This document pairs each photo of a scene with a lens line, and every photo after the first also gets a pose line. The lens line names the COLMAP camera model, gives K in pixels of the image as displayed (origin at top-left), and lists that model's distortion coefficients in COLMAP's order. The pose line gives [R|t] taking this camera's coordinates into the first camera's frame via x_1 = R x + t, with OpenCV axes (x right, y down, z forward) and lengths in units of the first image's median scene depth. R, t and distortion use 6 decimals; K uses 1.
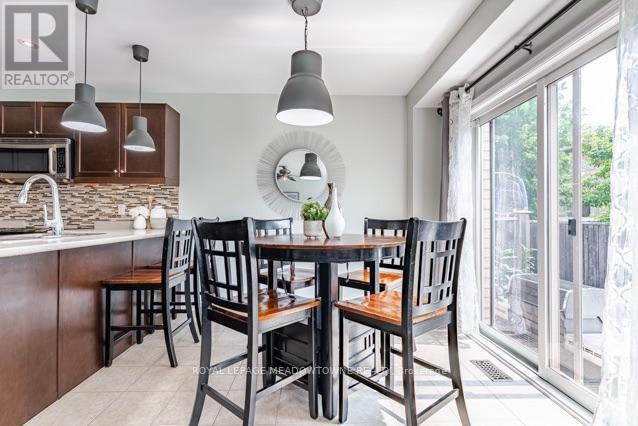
lens RADIAL K [[300.4, 0, 322.4], [0, 300.4, 211.9], [0, 0, 1]] dist [-0.005344, 0.000432]
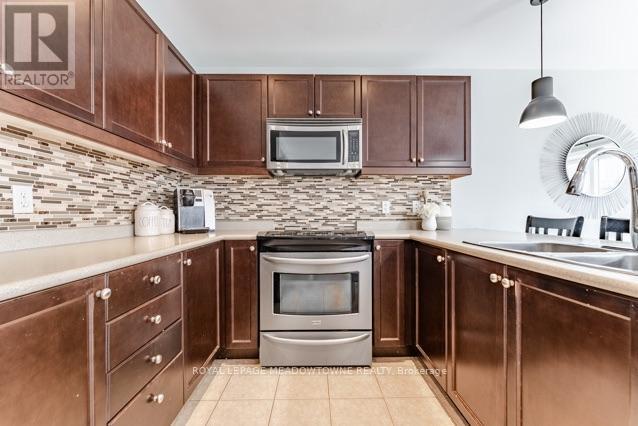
lens RADIAL K [[256.5, 0, 318.1], [0, 256.5, 215.2], [0, 0, 1]] dist [-0.003370, 0.000073]
pose [[0.999510, -0.003506, -0.031095, -0.920131], [0.004067, 0.999830, 0.017973, 0.000995], [0.031026, -0.018091, 0.999355, 0.297402]]
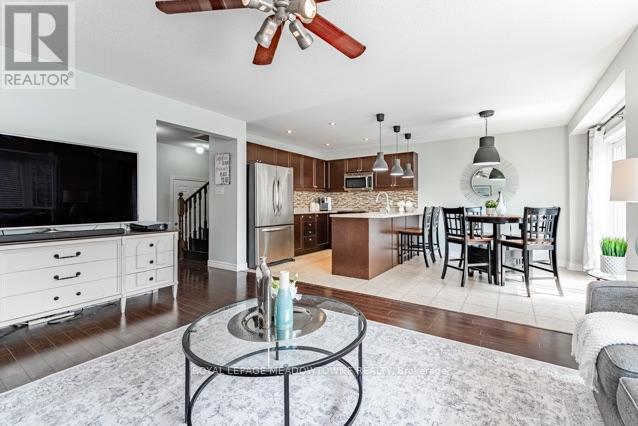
lens RADIAL K [[272.8, 0, 333.8], [0, 272.8, 203.2], [0, 0, 1]] dist [-0.019427, 0.000052]
pose [[0.817853, -0.005155, -0.575404, 0.111966], [0.007800, 0.999967, 0.002128, -0.012306], [0.575375, -0.006229, 0.817866, -0.868789]]
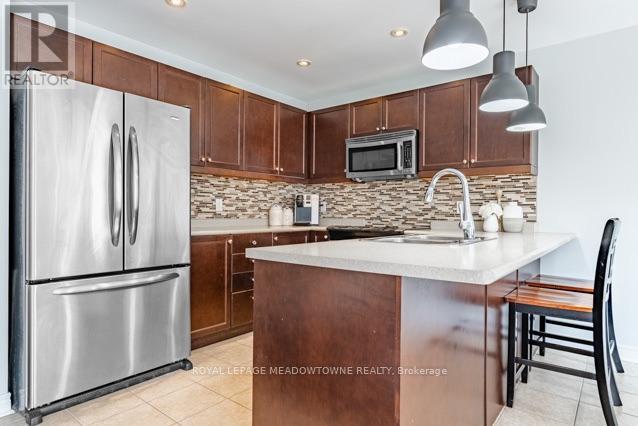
lens RADIAL K [[363.1, 0, 320.3], [0, 363.1, 215.8], [0, 0, 1]] dist [-0.023135, -0.000710]
pose [[0.754381, 0.010697, -0.656350, -0.330677], [0.000312, 0.999861, 0.016654, -0.001194], [0.656437, -0.012769, 0.754273, -0.022706]]
